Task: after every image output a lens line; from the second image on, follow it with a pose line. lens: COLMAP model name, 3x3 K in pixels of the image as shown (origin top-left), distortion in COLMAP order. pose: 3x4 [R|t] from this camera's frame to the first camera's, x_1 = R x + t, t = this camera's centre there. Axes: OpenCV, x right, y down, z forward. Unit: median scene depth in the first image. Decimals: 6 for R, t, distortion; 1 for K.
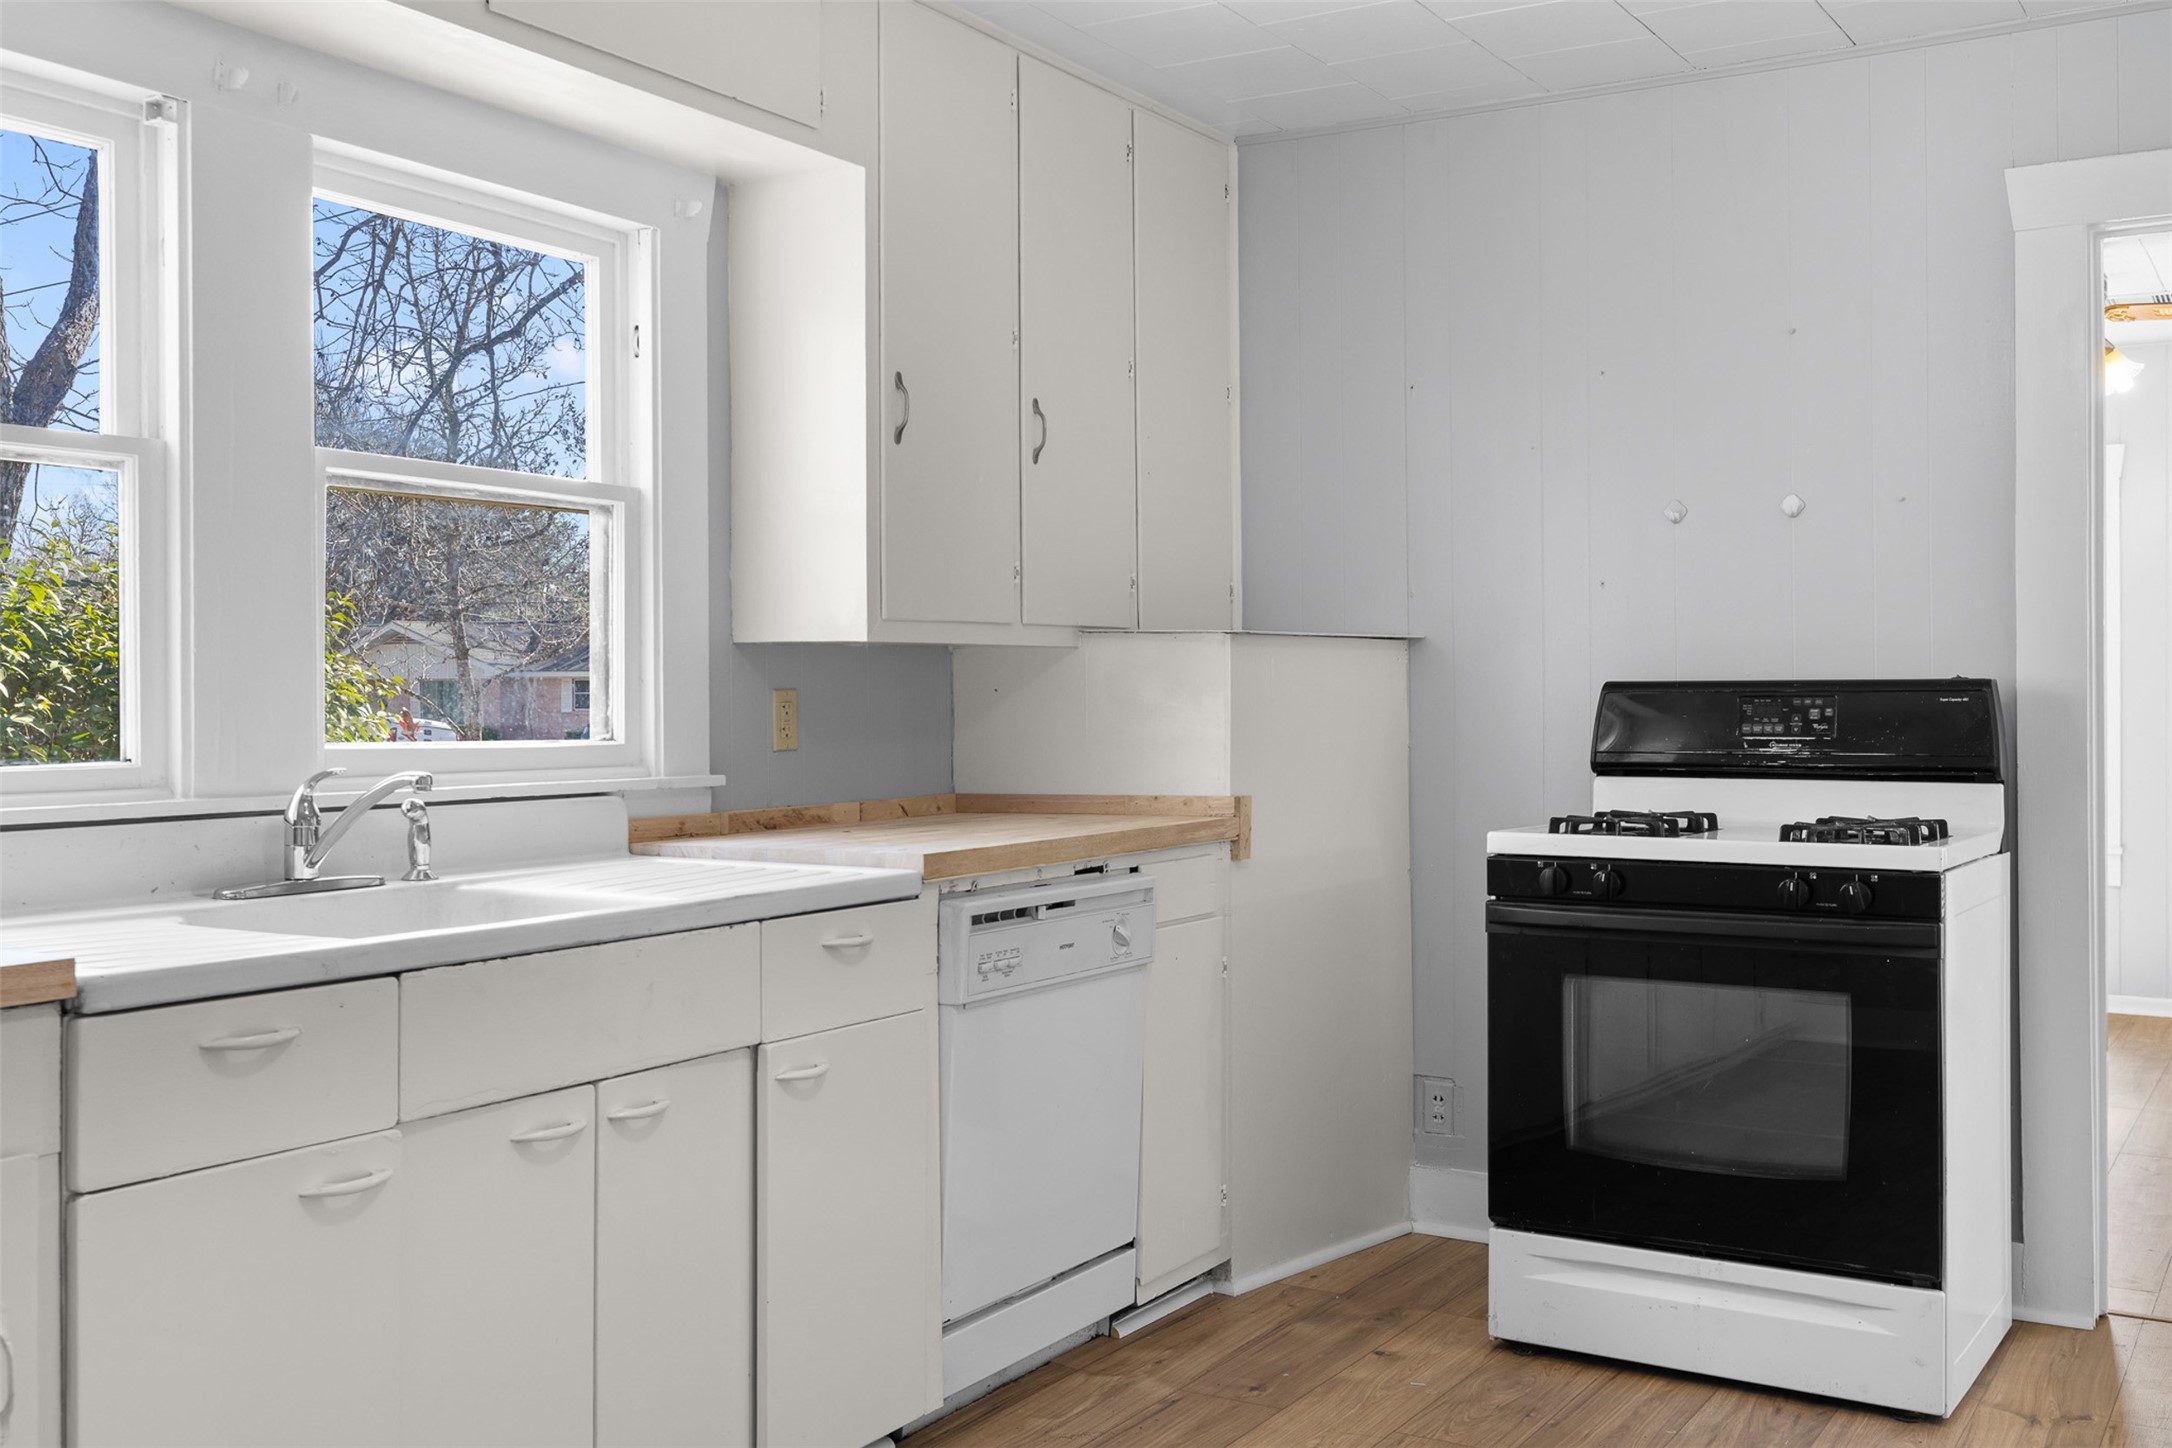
lens RADIAL K [[2131.1, 0, 1085.6], [0, 2131.1, 686.9], [0, 0, 1]] dist [0.005551, -0.008829]
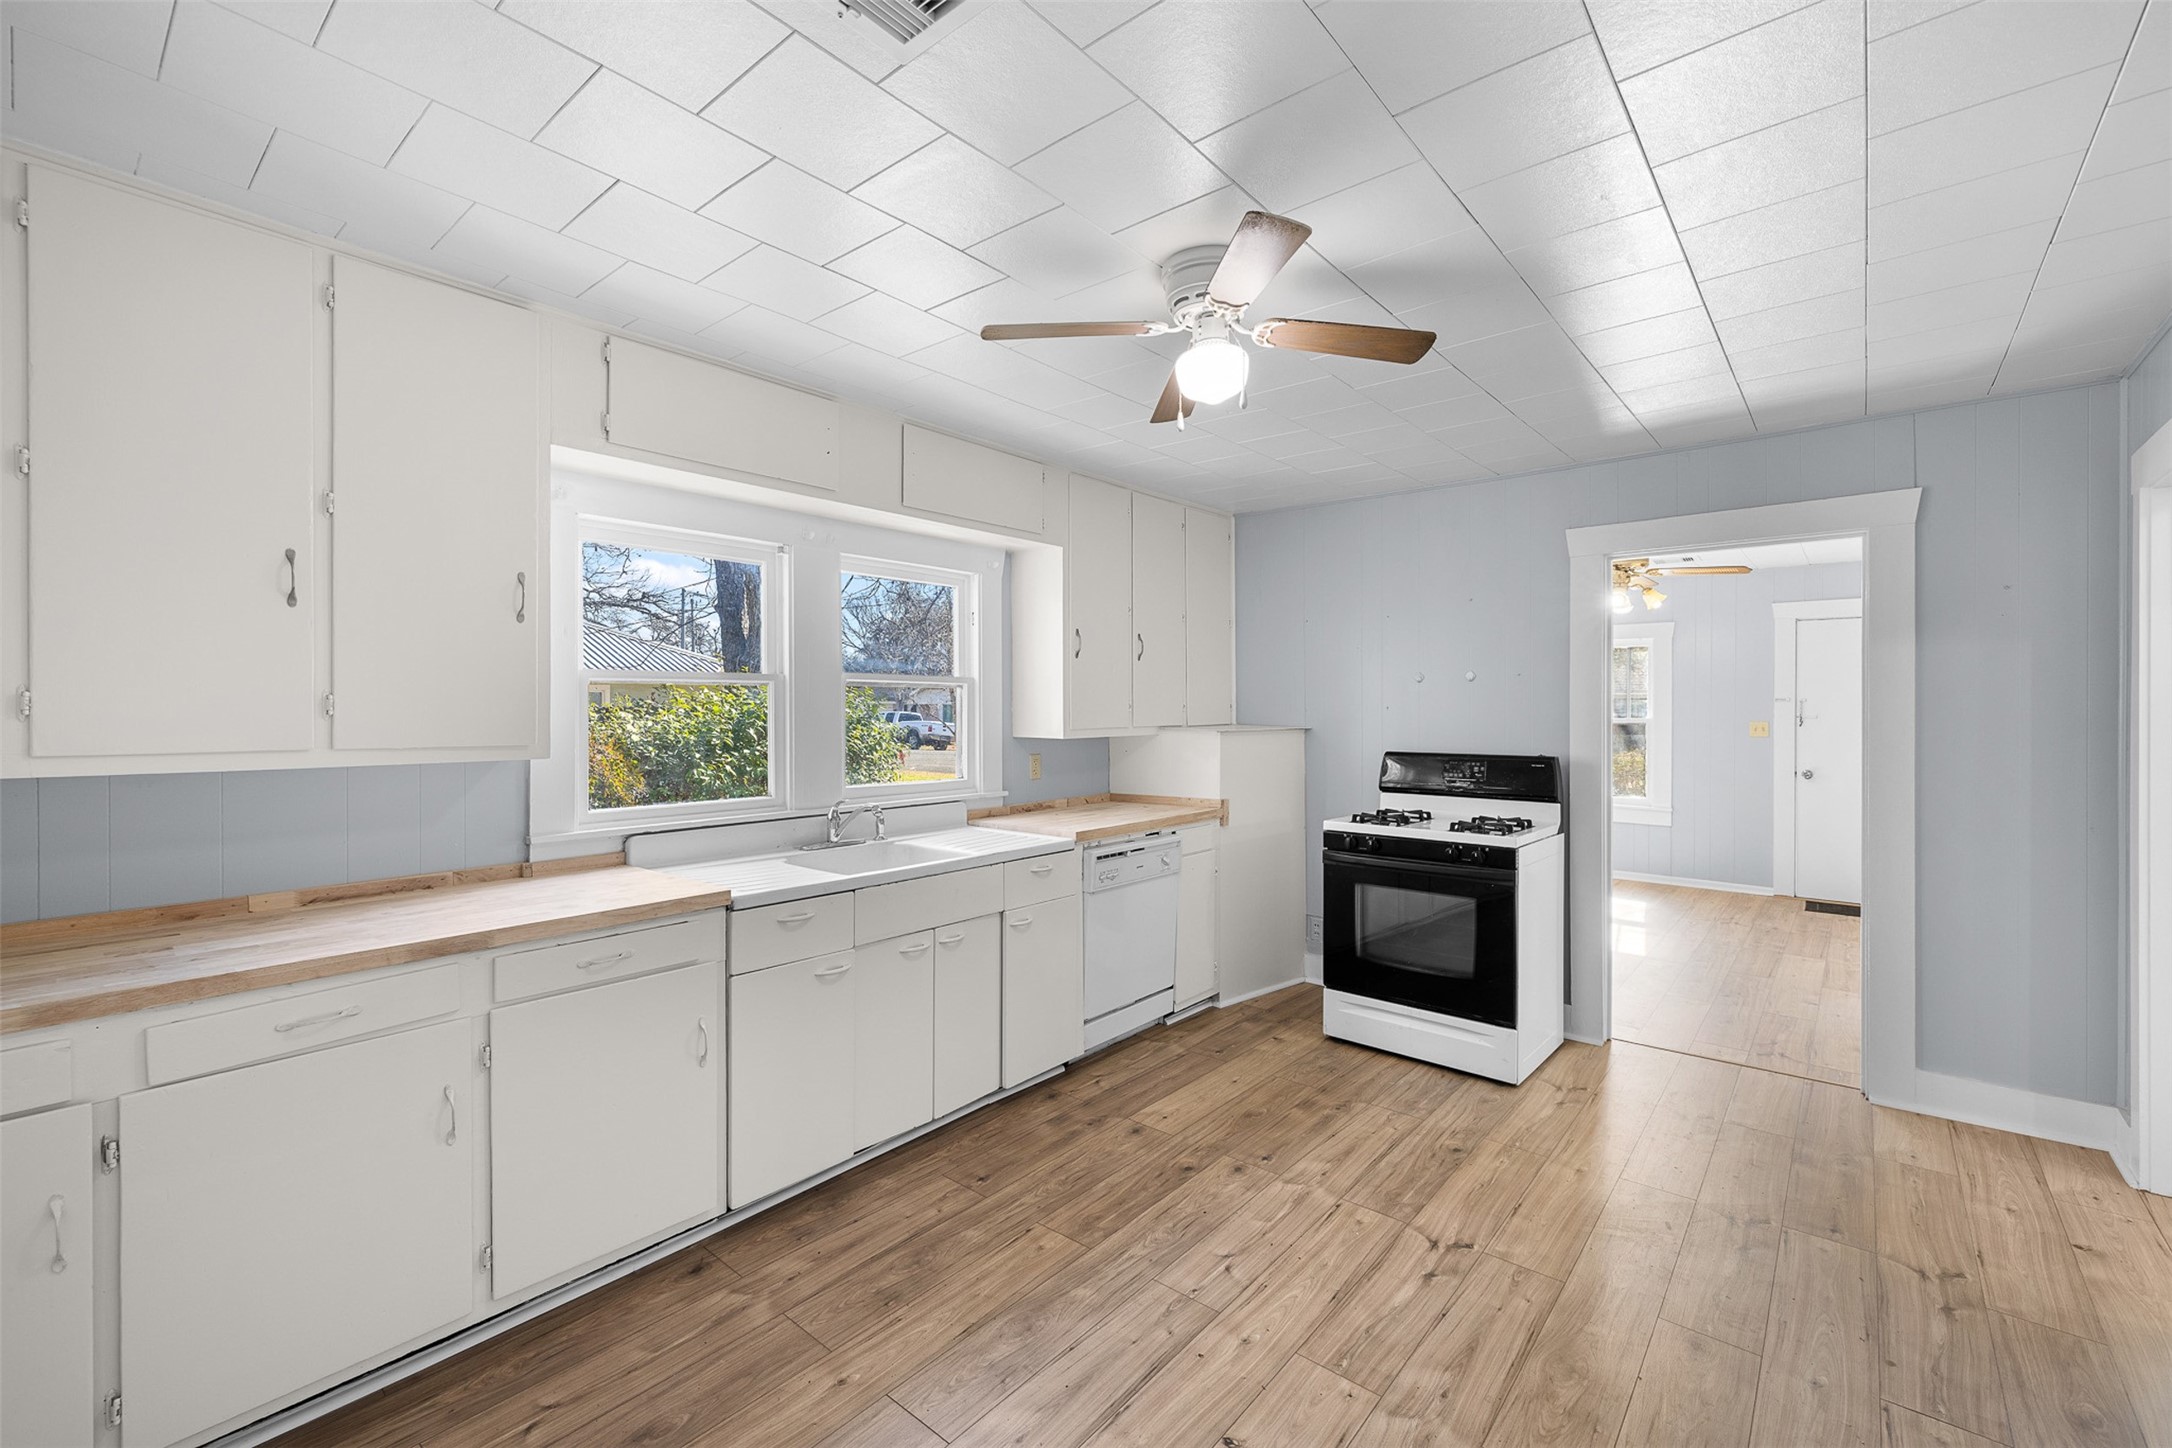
lens RADIAL K [[936.2, 0, 1087.8], [0, 936.2, 700.4], [0, 0, 1]] dist [0.001491, 0.000256]
pose [[0.986950, 0.003277, -0.160994, 0.099196], [-0.002473, 0.999983, 0.005199, -0.071195], [0.161008, -0.004733, 0.986942, -0.066242]]
